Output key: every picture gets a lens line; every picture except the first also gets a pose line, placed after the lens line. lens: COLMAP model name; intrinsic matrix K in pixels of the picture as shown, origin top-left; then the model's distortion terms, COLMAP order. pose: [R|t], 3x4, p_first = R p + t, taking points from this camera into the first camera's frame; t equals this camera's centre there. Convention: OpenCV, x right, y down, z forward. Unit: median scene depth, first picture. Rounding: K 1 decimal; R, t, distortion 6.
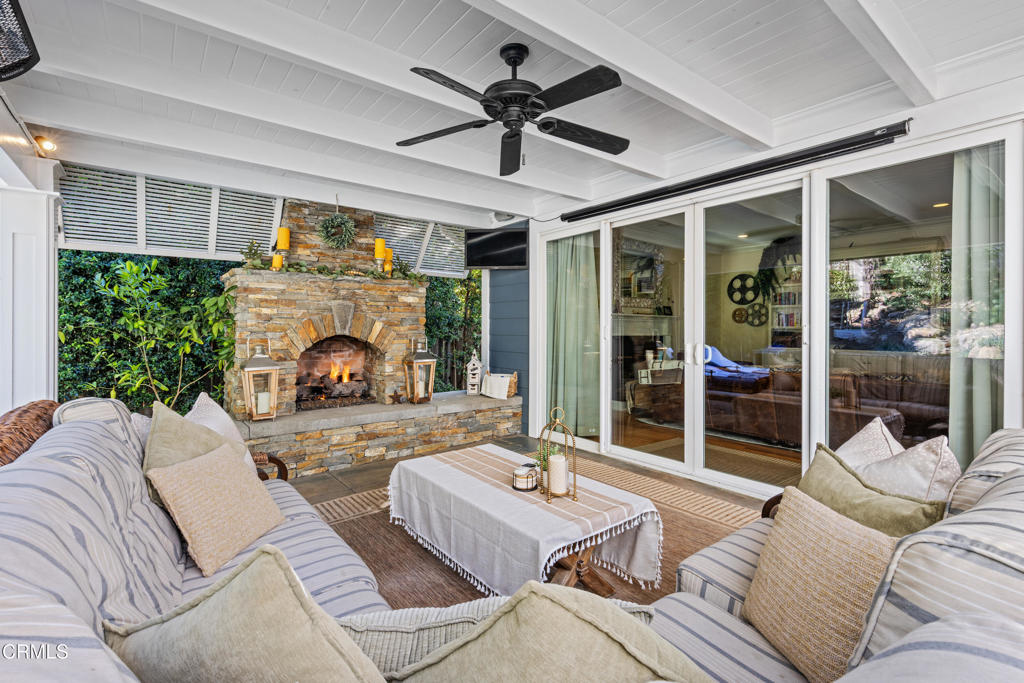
lens RADIAL K [[461.6, 0, 509.2], [0, 461.6, 337.4], [0, 0, 1]] dist [0.001305, 0.000058]
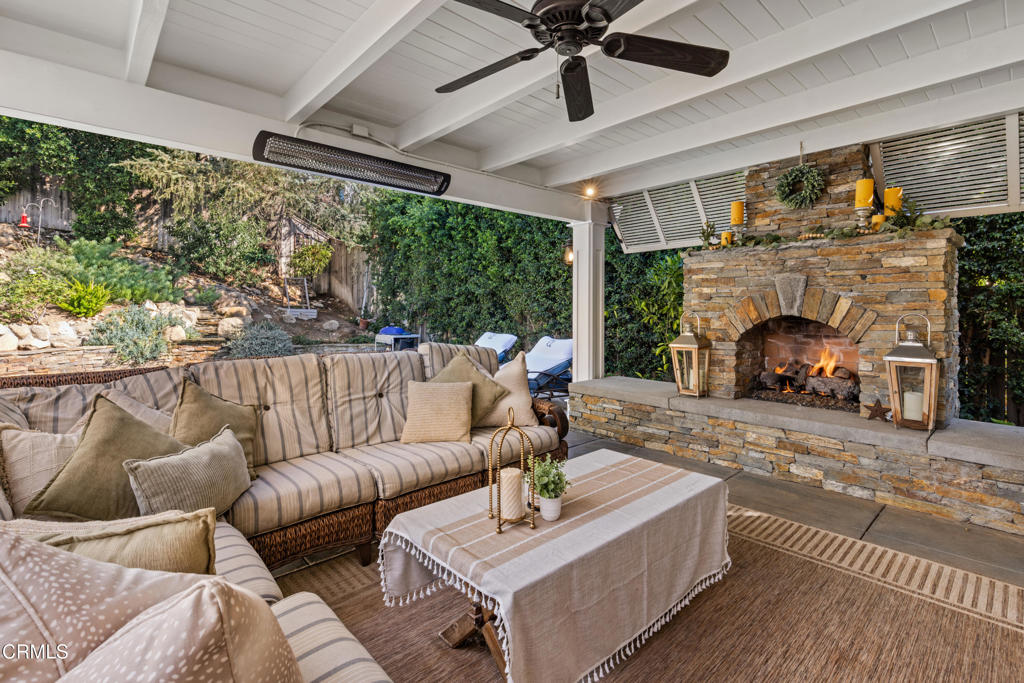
lens RADIAL K [[468.8, 0, 511.0], [0, 468.8, 313.6], [0, 0, 1]] dist [0.001772, -0.000066]
pose [[0.077762, 0.010464, -0.996917, 0.420289], [-0.019659, 0.999767, 0.008960, -0.006494], [0.996778, 0.018902, 0.077950, 0.445427]]
